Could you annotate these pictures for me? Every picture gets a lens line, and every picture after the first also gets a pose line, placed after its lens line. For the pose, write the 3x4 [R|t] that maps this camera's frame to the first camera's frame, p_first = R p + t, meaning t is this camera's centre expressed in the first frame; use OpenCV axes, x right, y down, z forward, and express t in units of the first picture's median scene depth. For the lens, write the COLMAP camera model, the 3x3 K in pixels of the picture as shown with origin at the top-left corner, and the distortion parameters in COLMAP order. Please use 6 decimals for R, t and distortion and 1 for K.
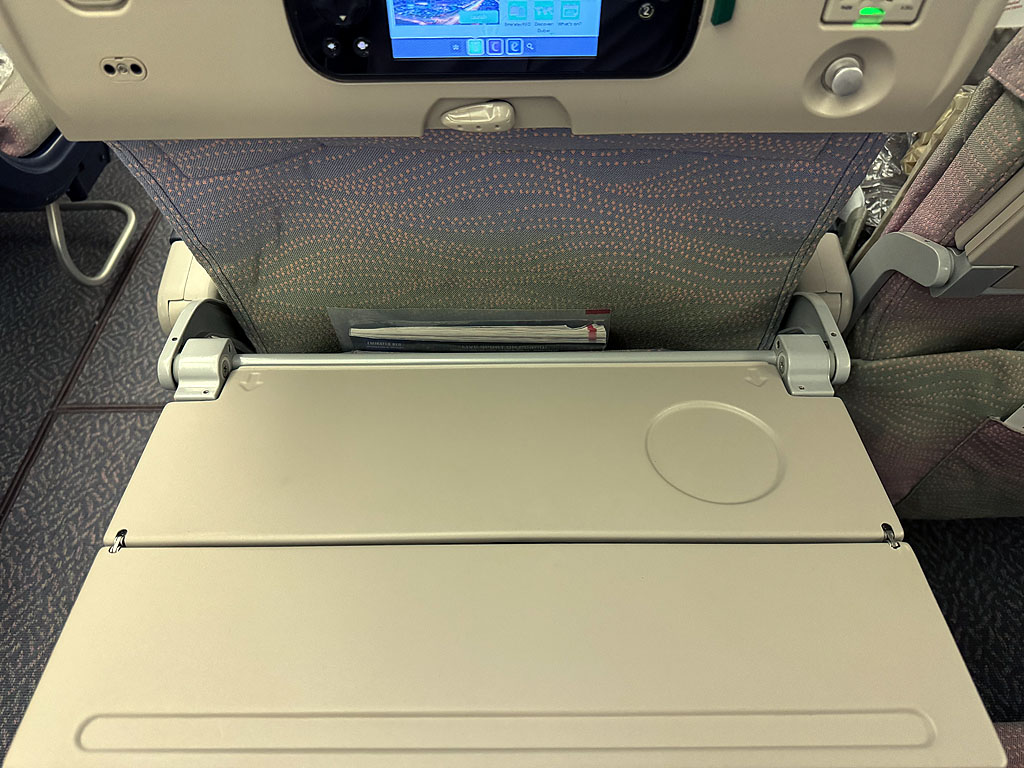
lens RADIAL K [[740.1, 0, 512.0], [0, 740.1, 384.0], [0, 0, 1]] dist [0.025310, -0.054680]
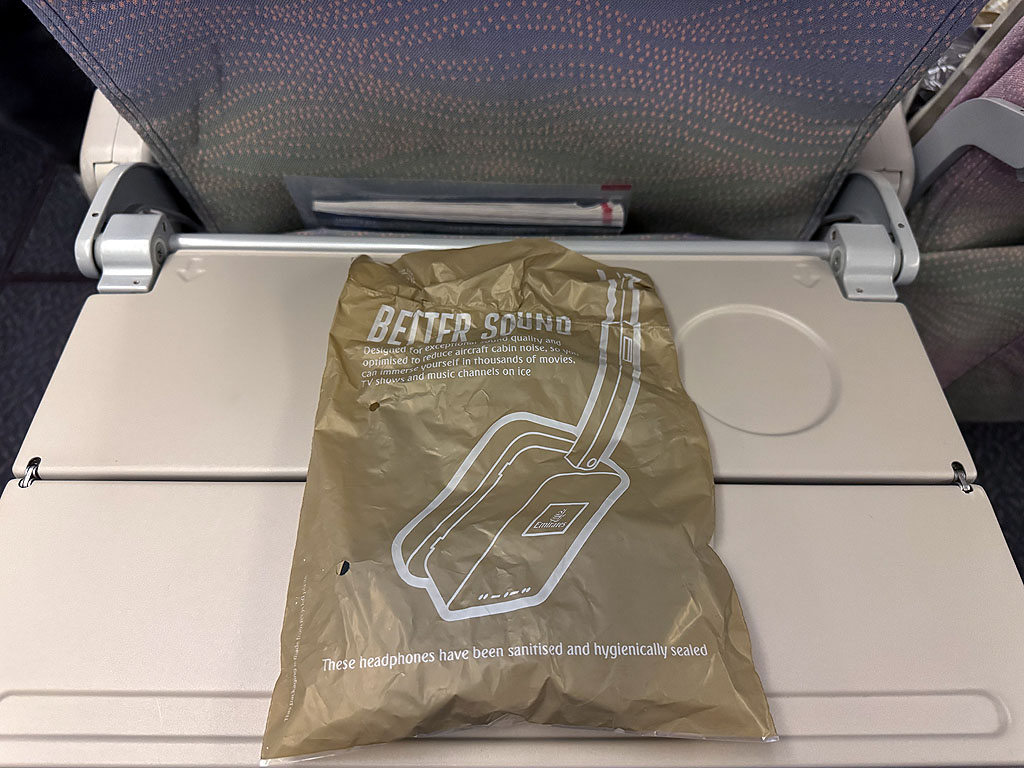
lens RADIAL K [[754.6, 0, 512.0], [0, 754.6, 384.0], [0, 0, 1]] dist [-0.029548, 0.003503]
pose [[0.999624, 0.015701, 0.022478, -0.015732], [-0.019429, 0.984081, 0.176657, -0.030621], [-0.019346, -0.177027, 0.984016, 0.155559]]
